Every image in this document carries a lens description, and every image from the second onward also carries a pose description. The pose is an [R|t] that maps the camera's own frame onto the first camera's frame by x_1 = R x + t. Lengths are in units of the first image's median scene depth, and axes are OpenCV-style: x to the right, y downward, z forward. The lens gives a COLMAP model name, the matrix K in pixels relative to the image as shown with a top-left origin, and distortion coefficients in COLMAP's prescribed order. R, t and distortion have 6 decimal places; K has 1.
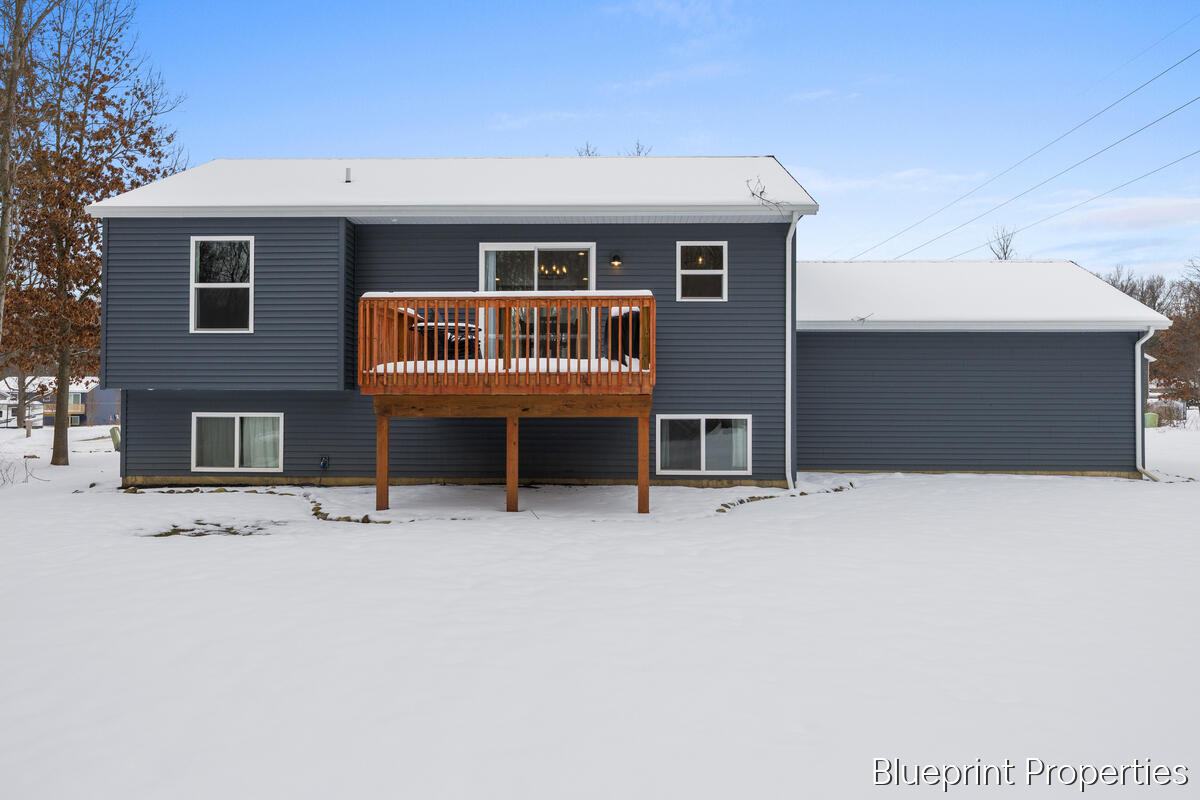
lens RADIAL K [[959.2, 0, 600.6], [0, 959.2, 347.9], [0, 0, 1]] dist [0.005374, -0.001194]
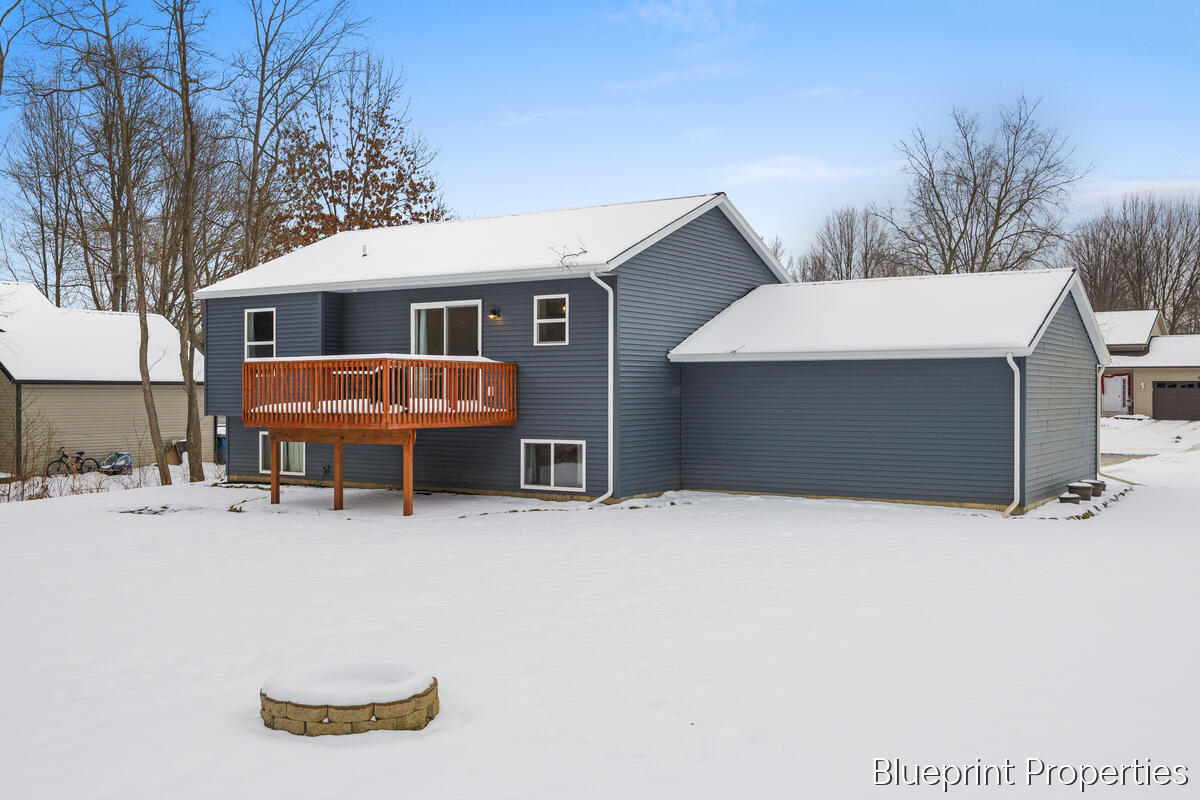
lens RADIAL K [[1141.8, 0, 600.0], [0, 1141.8, 400.0], [0, 0, 1]] dist [-0.003668, 0.000669]
pose [[0.856284, -0.000777, -0.516505, 0.890276], [0.031928, 0.998166, 0.051430, -0.051877], [0.515518, -0.060529, 0.854738, -0.186216]]
